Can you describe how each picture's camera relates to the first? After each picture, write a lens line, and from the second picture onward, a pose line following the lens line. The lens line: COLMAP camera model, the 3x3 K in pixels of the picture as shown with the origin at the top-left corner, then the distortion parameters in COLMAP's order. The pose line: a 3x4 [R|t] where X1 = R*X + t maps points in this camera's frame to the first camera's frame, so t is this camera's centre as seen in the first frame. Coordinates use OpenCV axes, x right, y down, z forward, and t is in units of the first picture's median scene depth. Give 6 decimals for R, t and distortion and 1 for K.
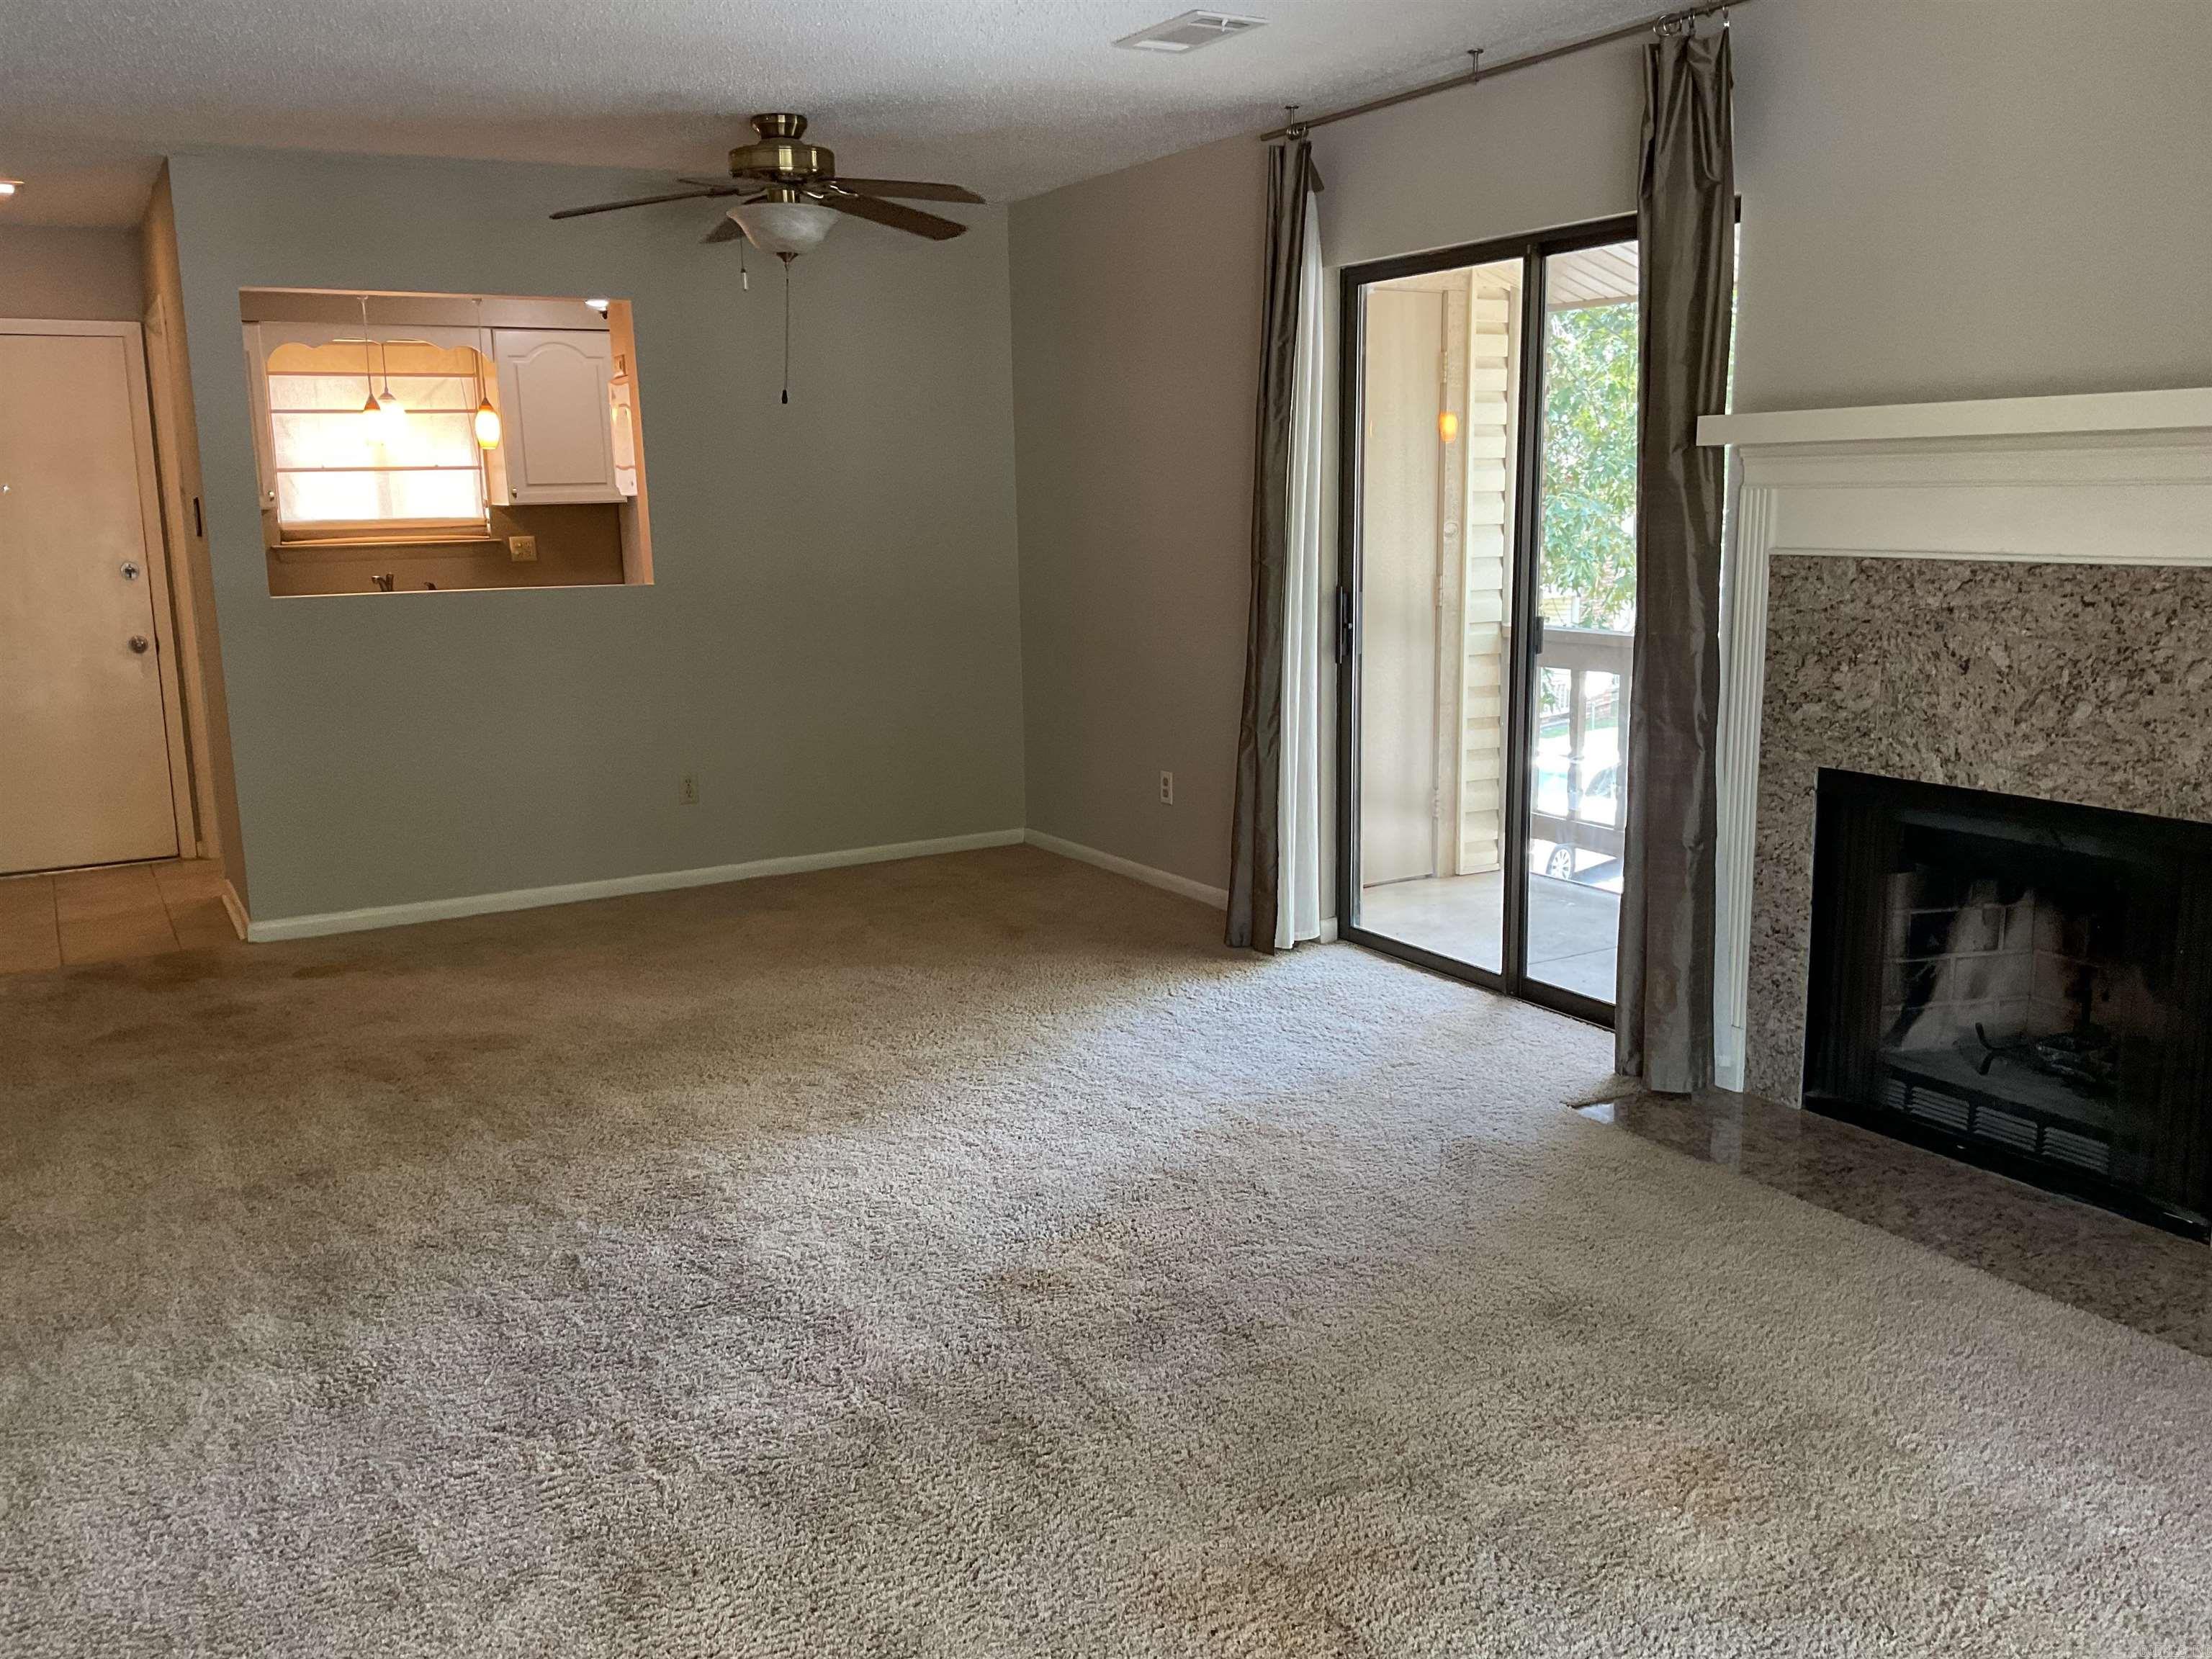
lens RADIAL K [[1842.5, 0, 1106.0], [0, 1842.5, 829.5], [0, 0, 1]] dist [0.076037, -0.011753]
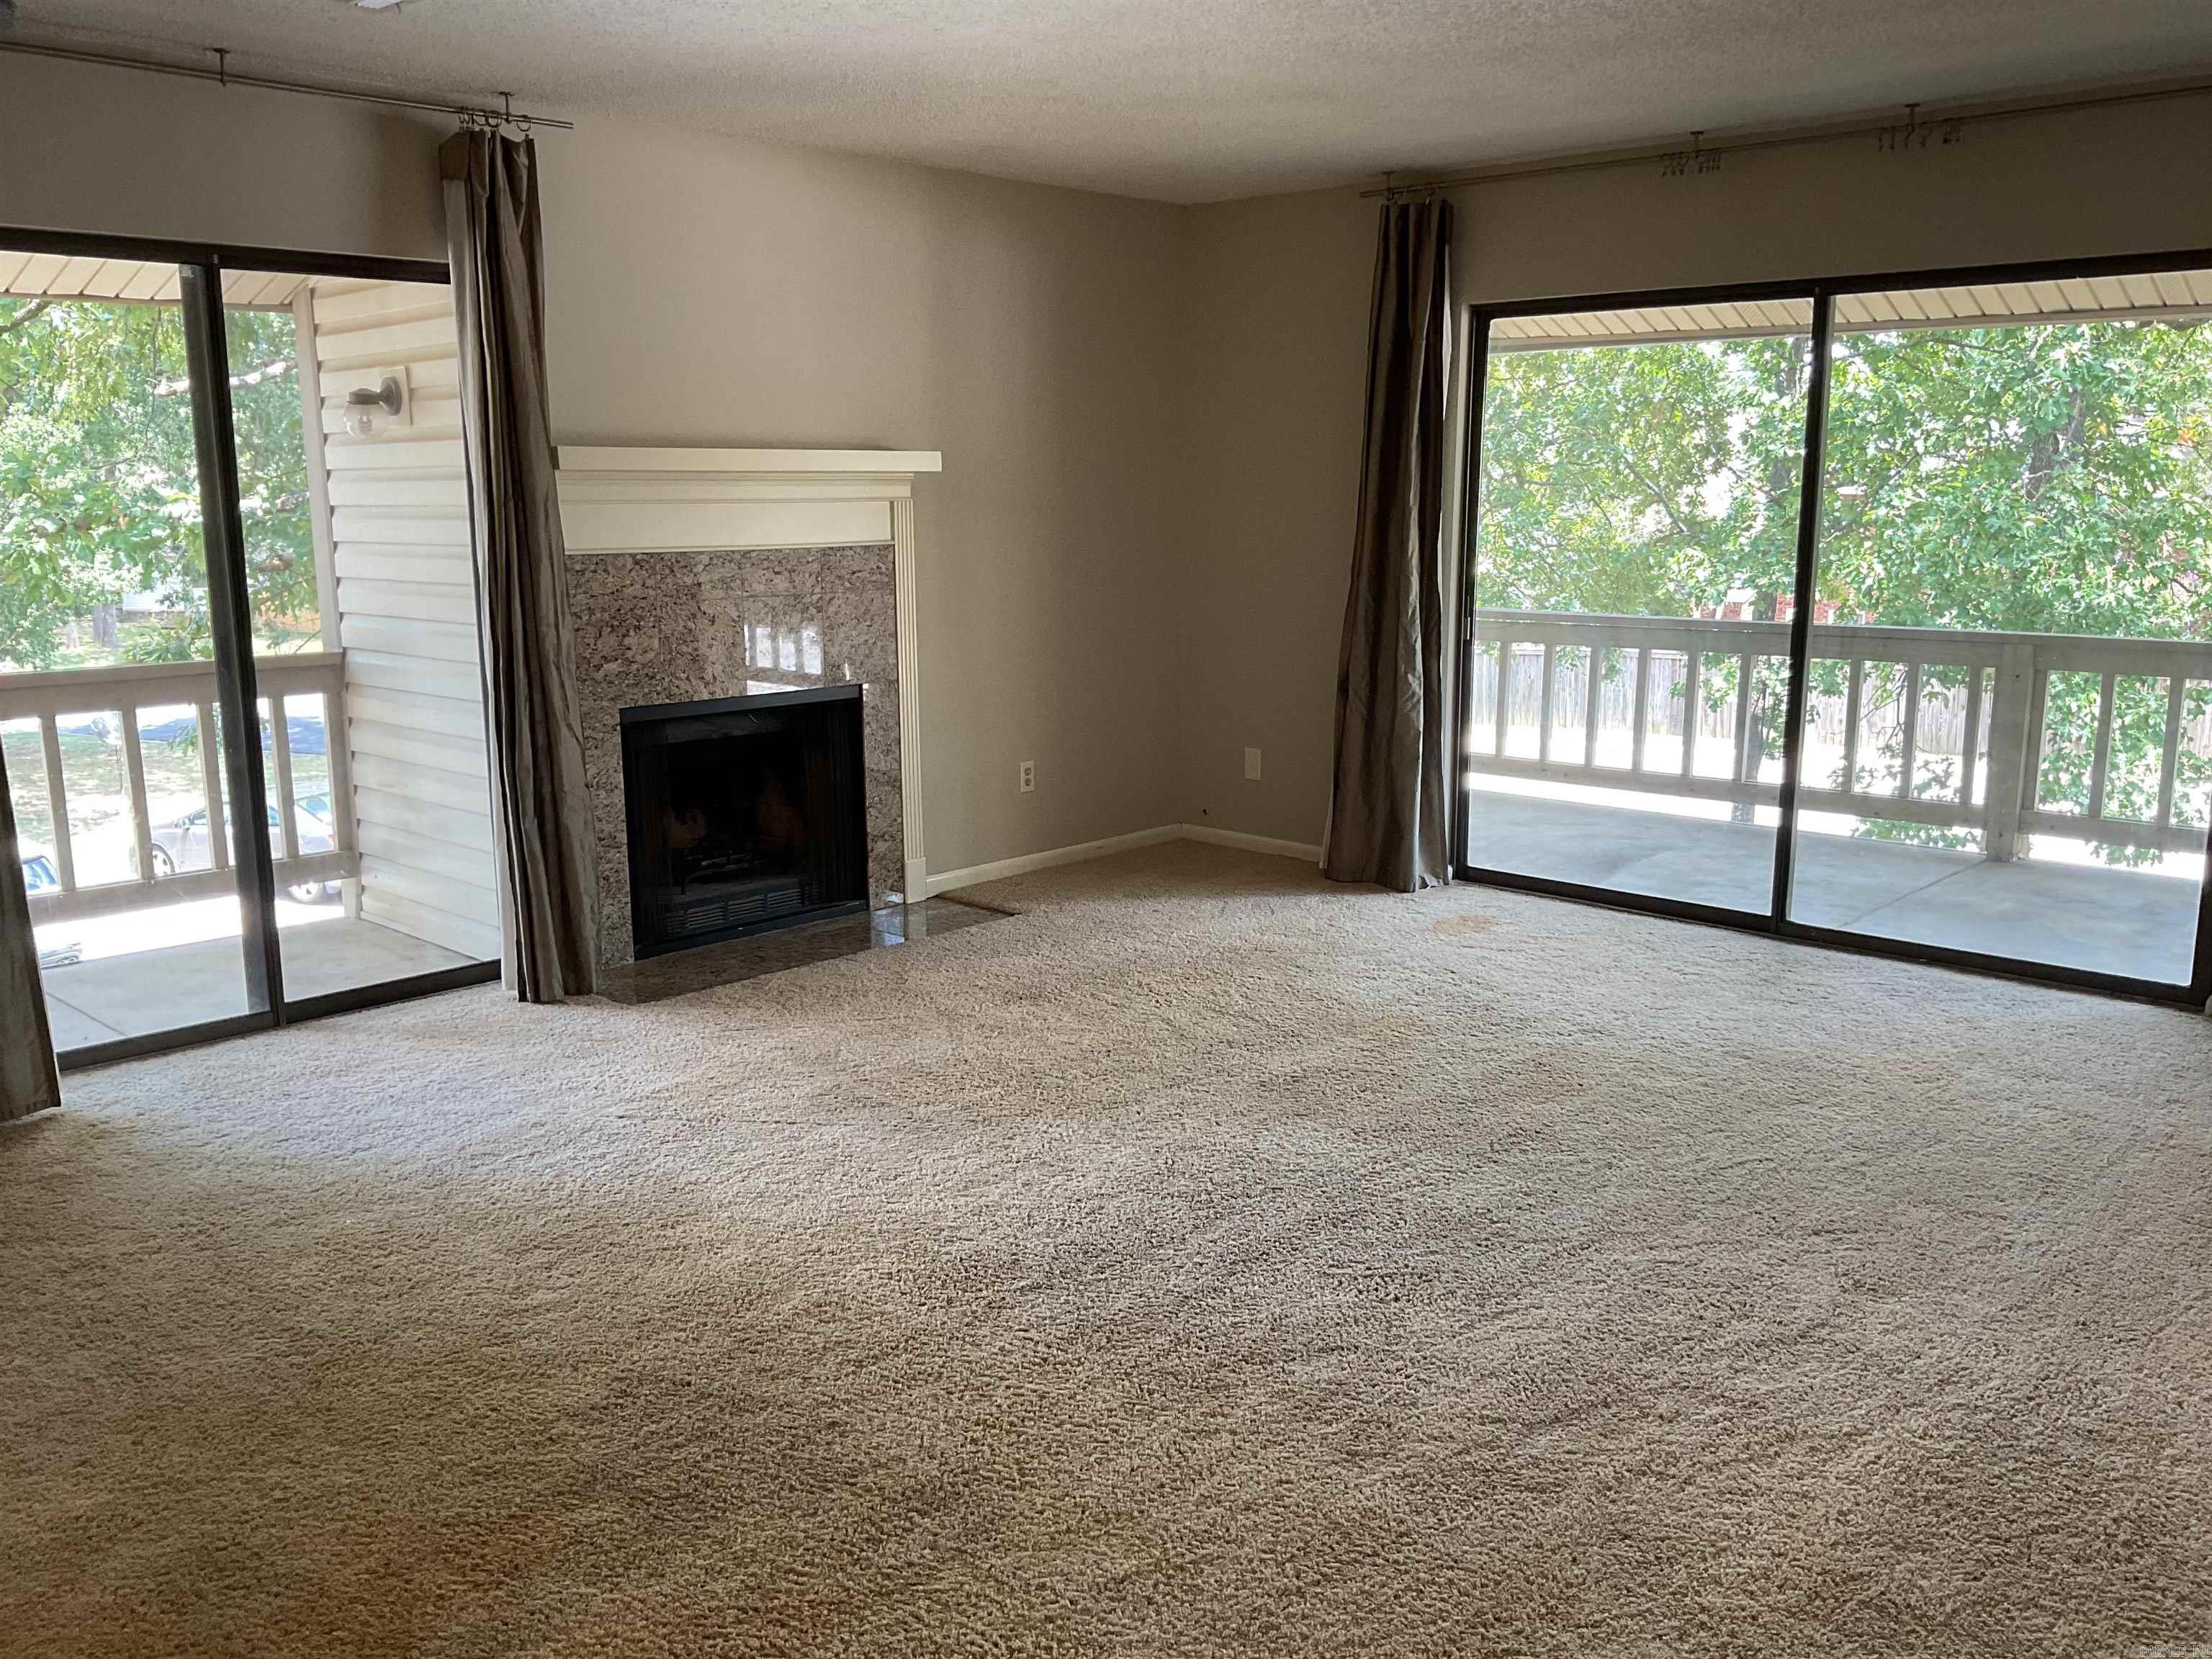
lens RADIAL K [[1842.5, 0, 1106.0], [0, 1842.5, 829.5], [0, 0, 1]] dist [0.076037, -0.011753]
pose [[-0.254739, -0.165279, 0.952781, -1.038881], [0.188129, 0.957989, 0.216482, -0.179330], [-0.948533, 0.234392, -0.212943, 0.993681]]
